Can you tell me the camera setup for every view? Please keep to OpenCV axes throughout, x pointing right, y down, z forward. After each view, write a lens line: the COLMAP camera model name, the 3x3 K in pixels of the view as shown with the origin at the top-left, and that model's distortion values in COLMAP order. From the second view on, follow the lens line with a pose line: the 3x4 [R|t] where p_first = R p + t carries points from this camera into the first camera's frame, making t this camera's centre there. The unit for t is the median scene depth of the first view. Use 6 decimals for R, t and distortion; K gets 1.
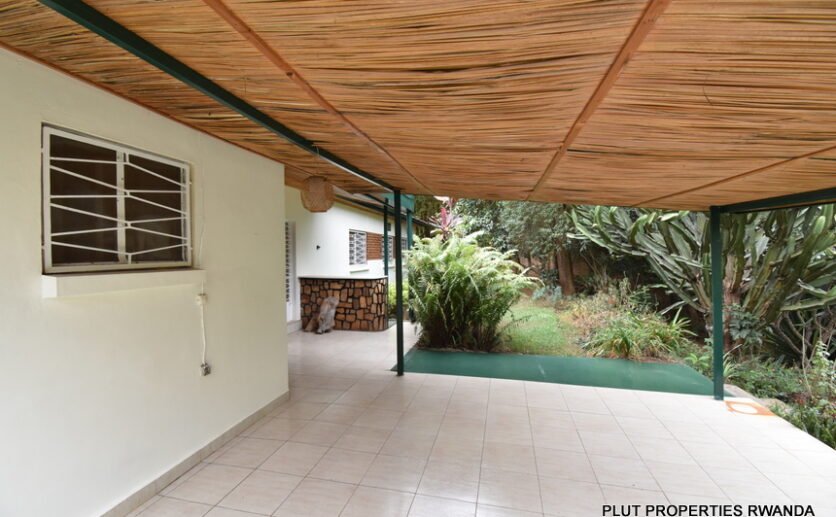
lens RADIAL K [[371.9, 0, 418.7], [0, 371.9, 256.2], [0, 0, 1]] dist [-0.012485, -0.000773]
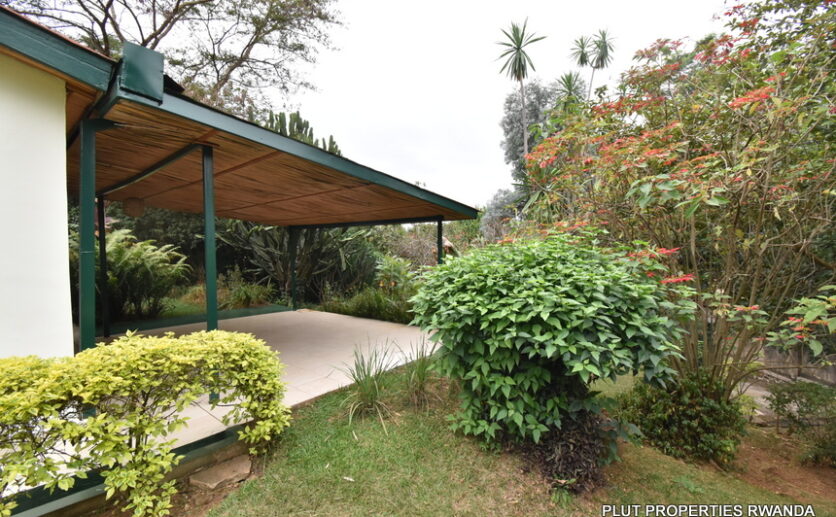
lens RADIAL K [[371.9, 0, 417.6], [0, 371.9, 255.7], [0, 0, 1]] dist [-0.012485, -0.000773]
pose [[0.459940, -0.012152, 0.887867, -0.598406], [0.018815, 0.999815, 0.003938, 0.037794], [-0.887751, 0.014894, 0.460084, -0.502475]]
